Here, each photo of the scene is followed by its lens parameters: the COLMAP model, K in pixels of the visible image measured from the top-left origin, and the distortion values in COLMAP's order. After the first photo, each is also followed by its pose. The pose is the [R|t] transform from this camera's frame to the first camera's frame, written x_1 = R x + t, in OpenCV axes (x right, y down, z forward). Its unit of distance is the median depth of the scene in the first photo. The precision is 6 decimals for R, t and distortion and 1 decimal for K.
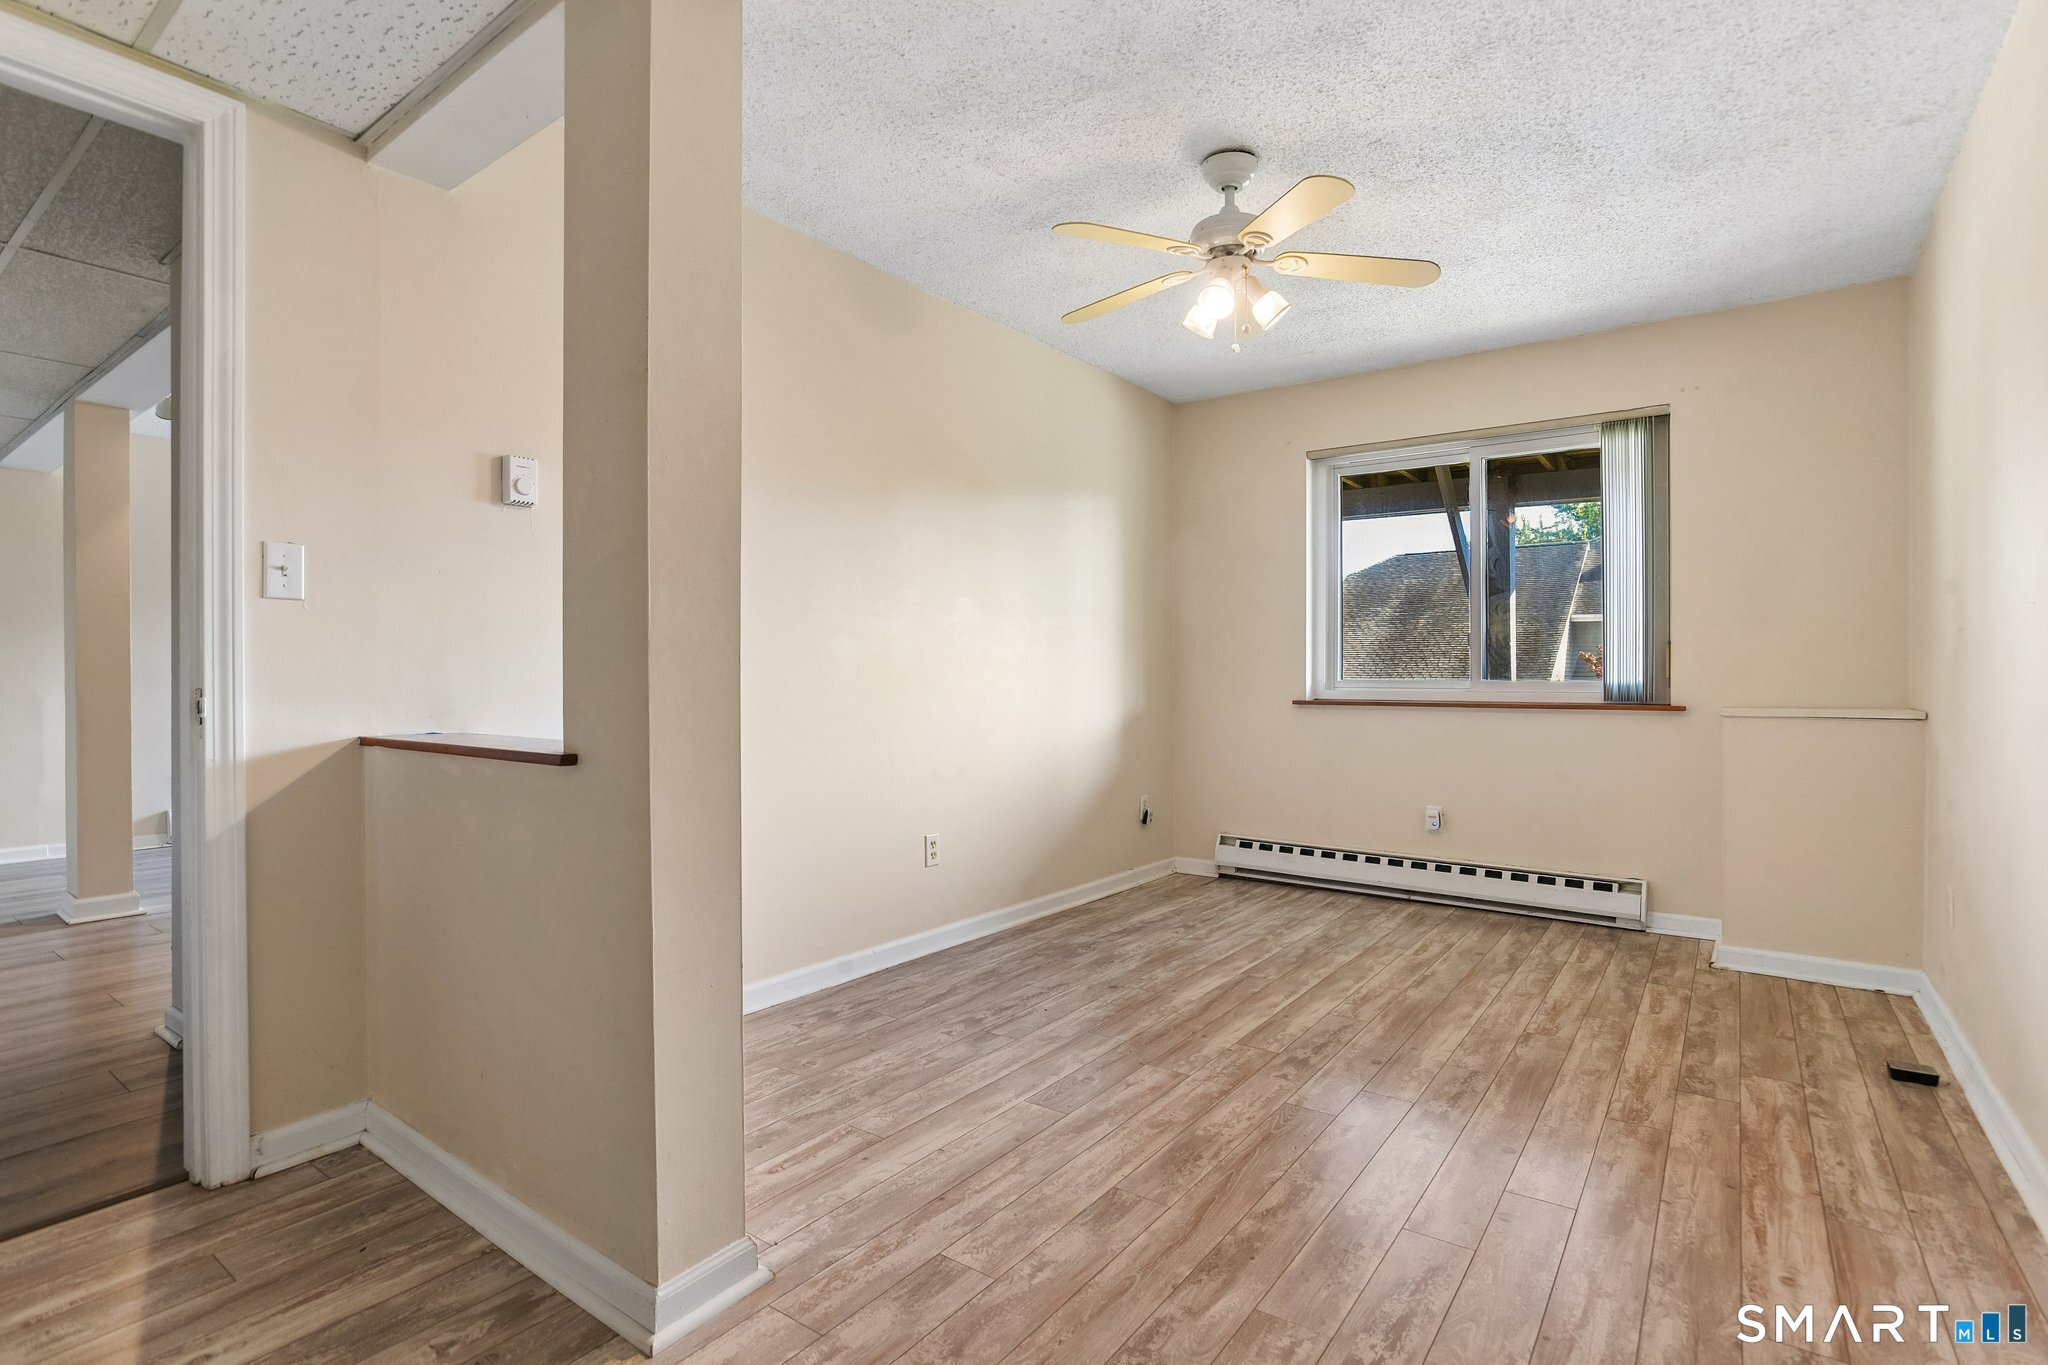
lens RADIAL K [[992.1, 0, 1024.0], [0, 992.1, 682.5], [0, 0, 1]] dist [-0.060769, 0.030374]
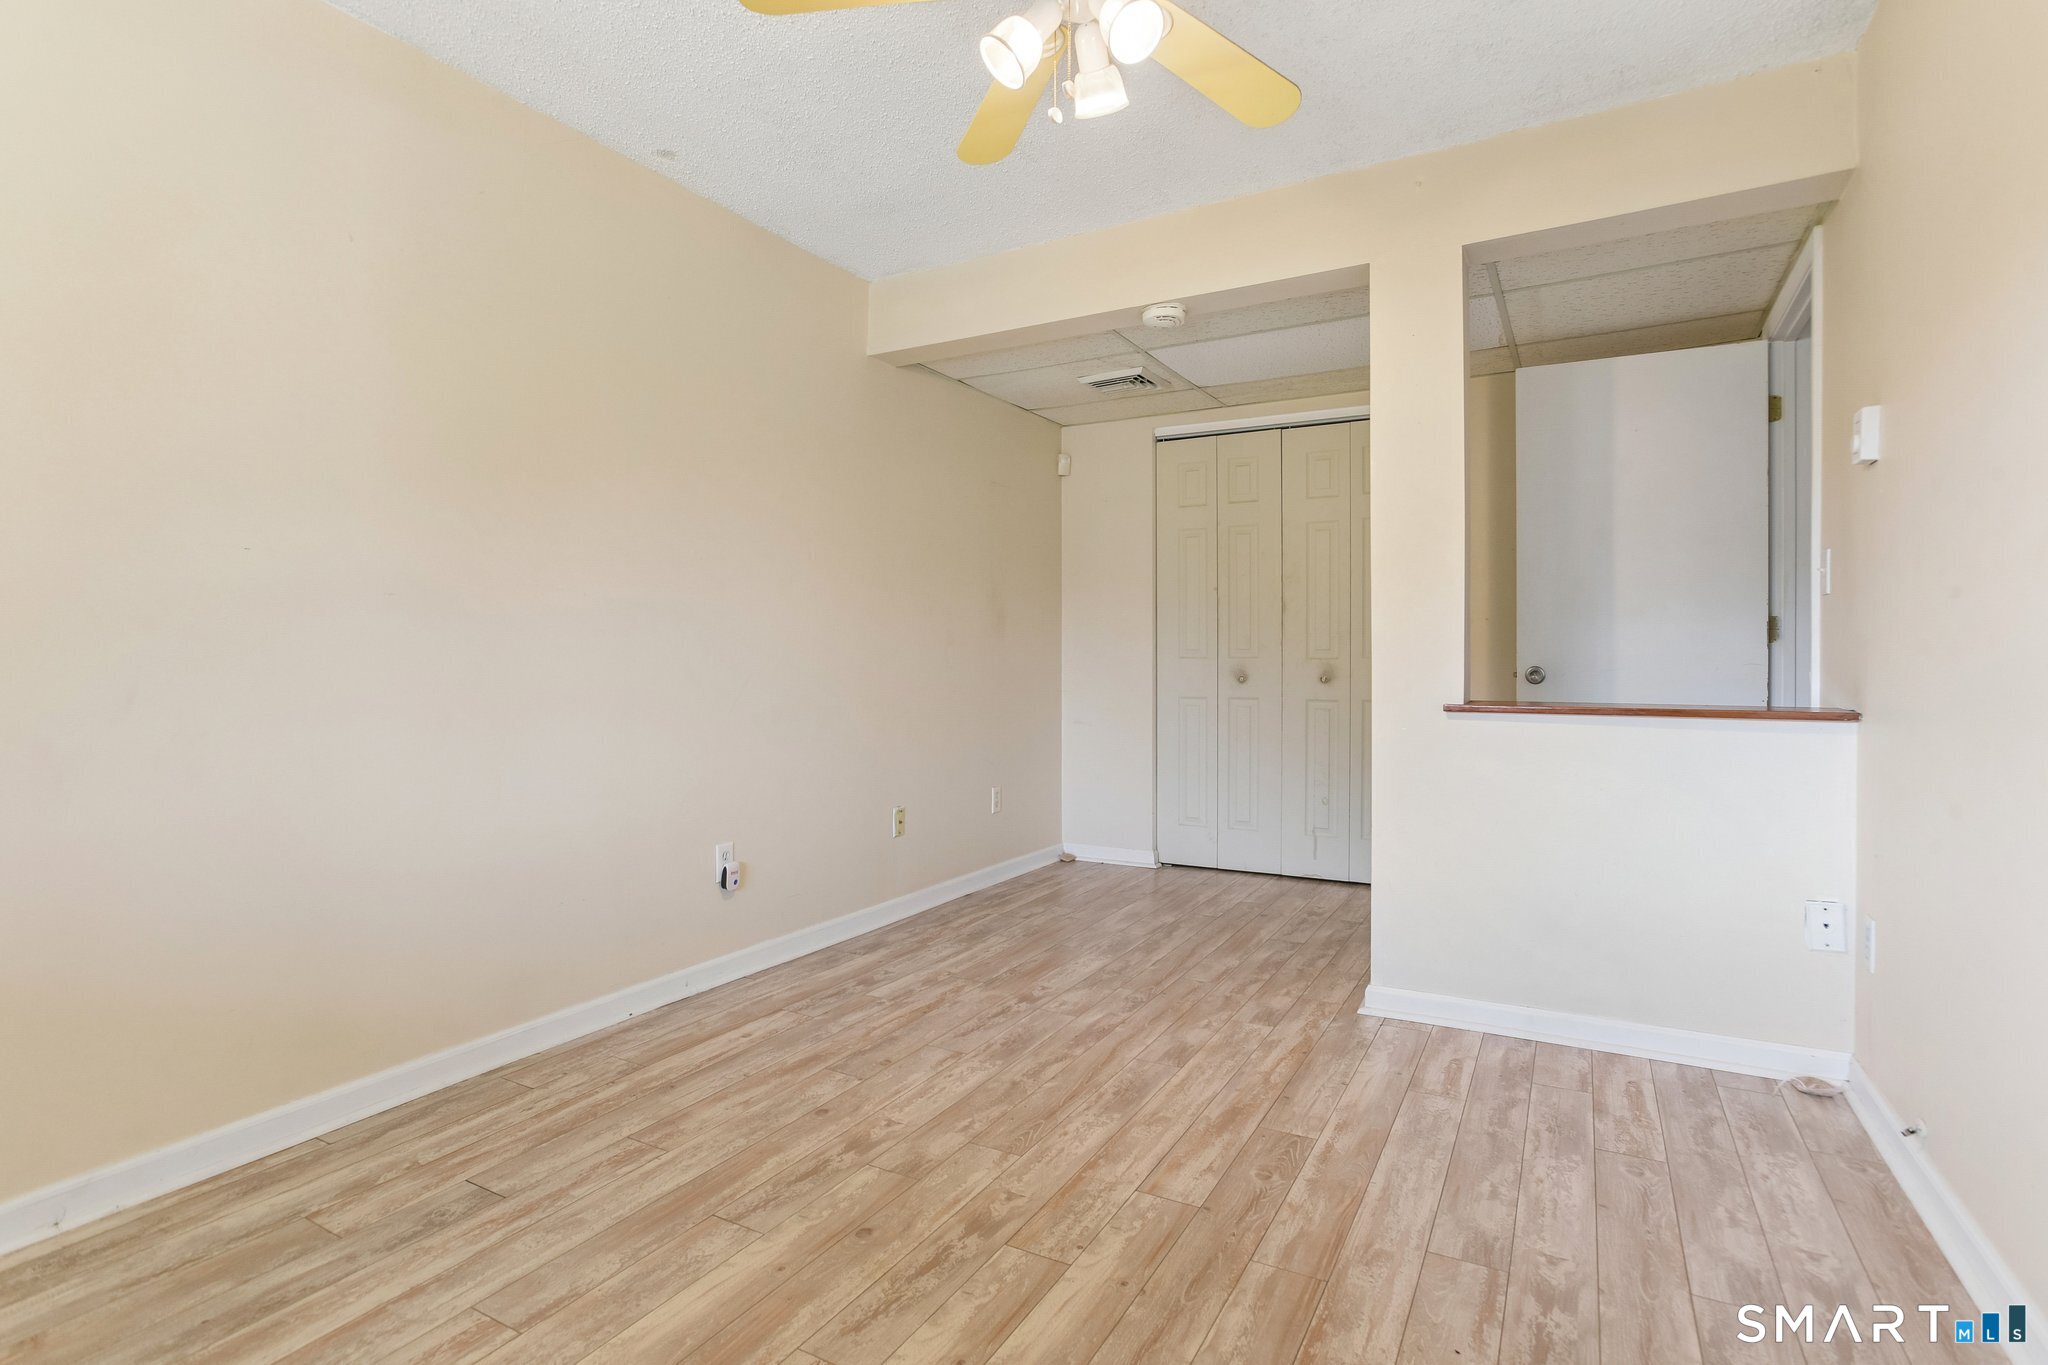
lens RADIAL K [[992.1, 0, 1024.0], [0, 992.1, 682.5], [0, 0, 1]] dist [-0.060769, 0.030374]
pose [[-0.992775, 0.006445, -0.119821, 0.354208], [0.003383, 0.999663, 0.025740, -0.004452], [0.119947, 0.025148, -0.992462, 1.787518]]
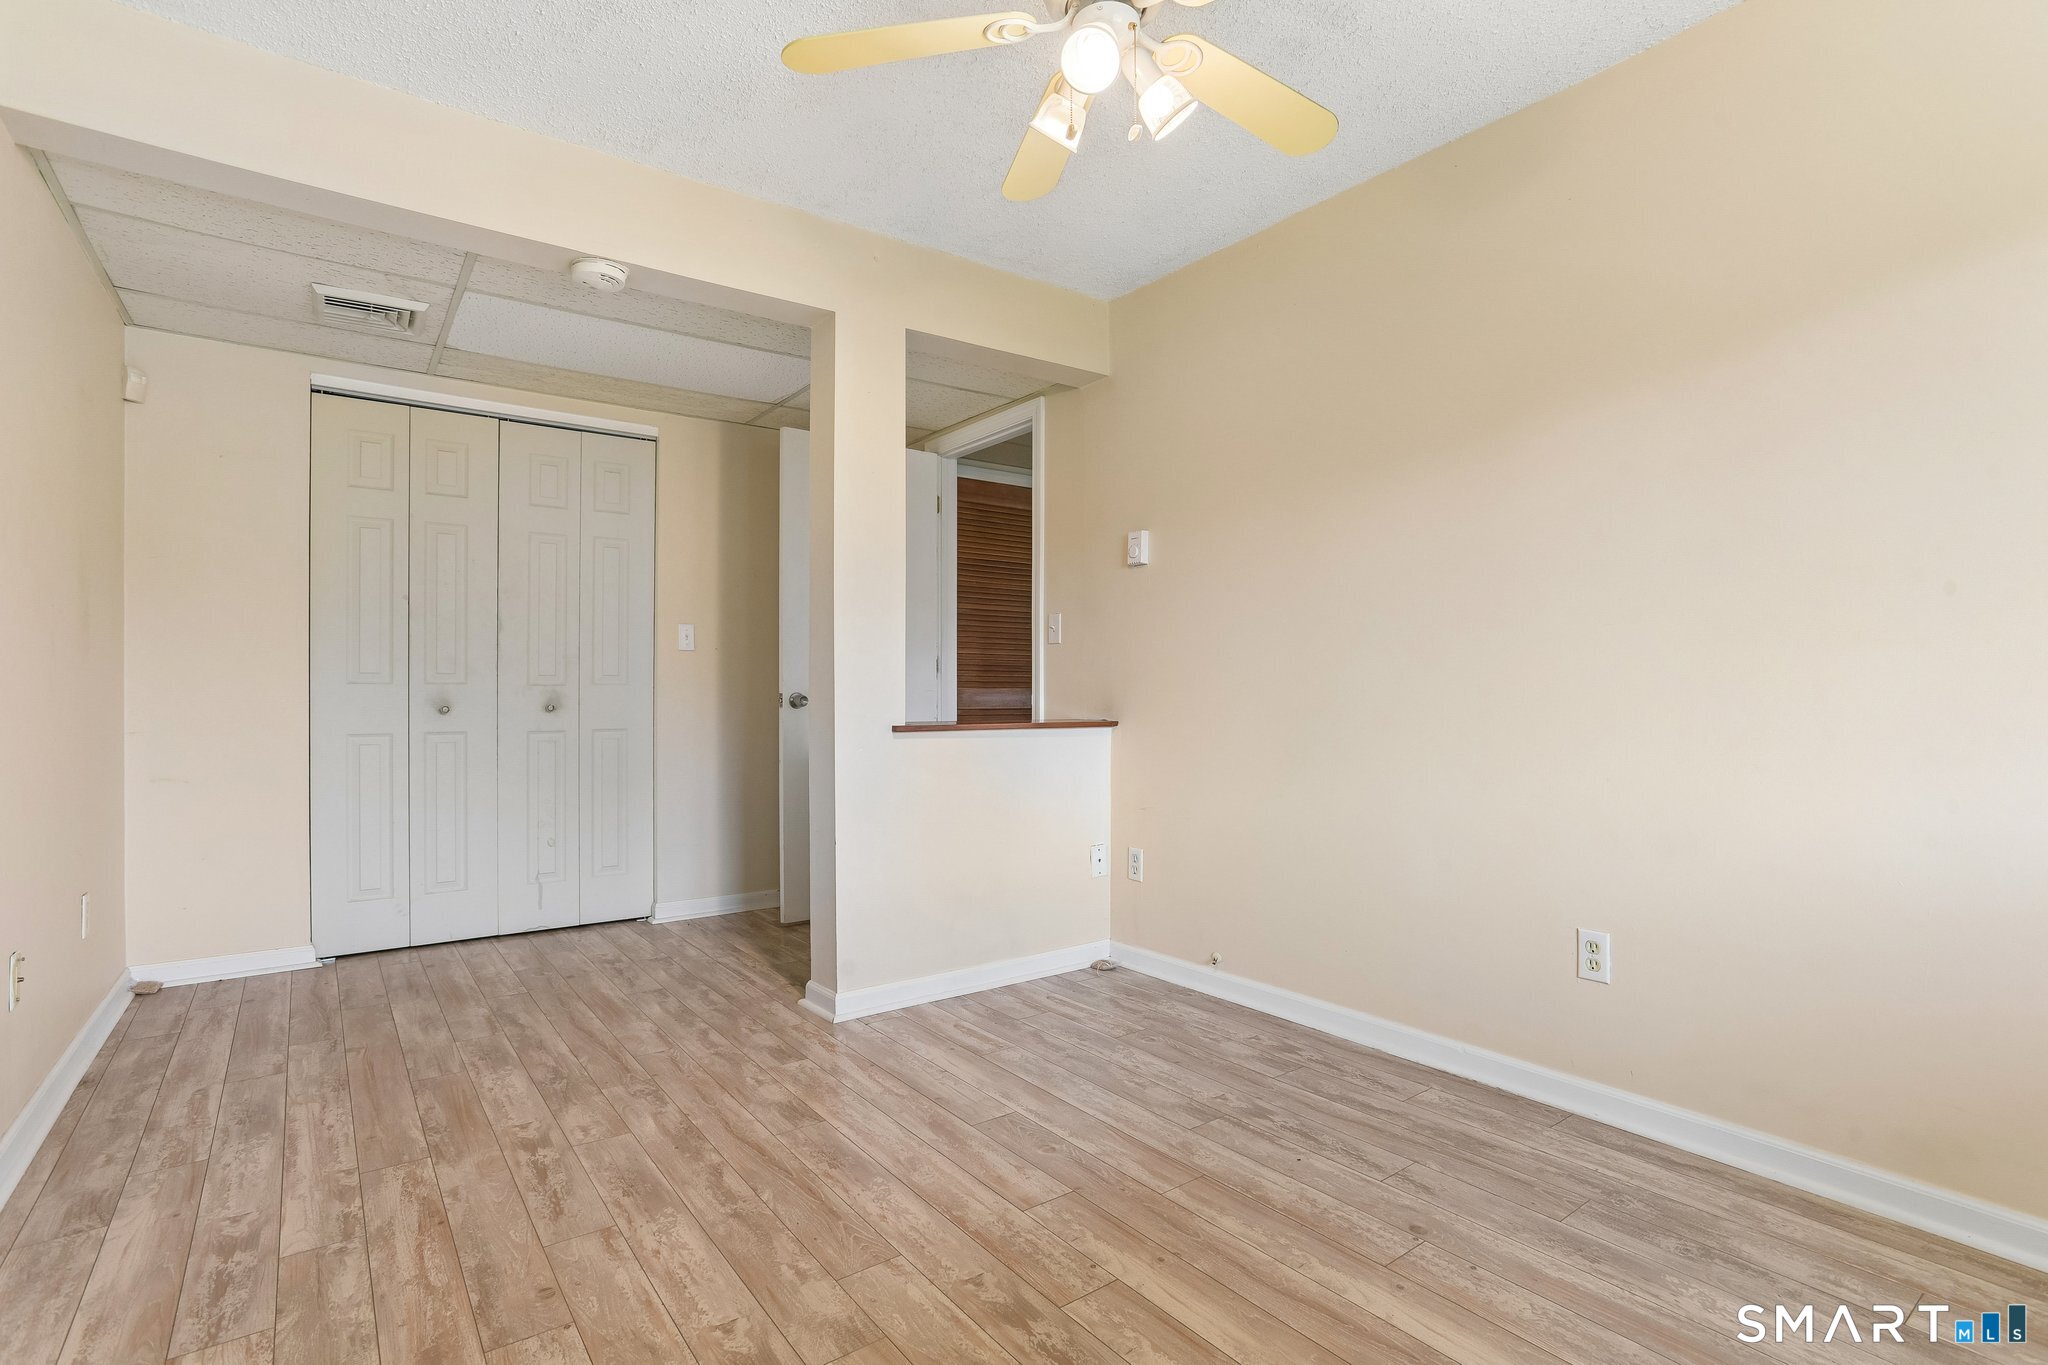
lens RADIAL K [[975.2, 0, 1020.8], [0, 975.2, 701.4], [0, 0, 1]] dist [-0.058446, 0.026565]
pose [[-0.292379, 0.012969, -0.956215, 0.903603], [-0.004542, 0.999878, 0.014950, -0.000486], [0.956292, 0.008714, -0.292284, 1.260570]]
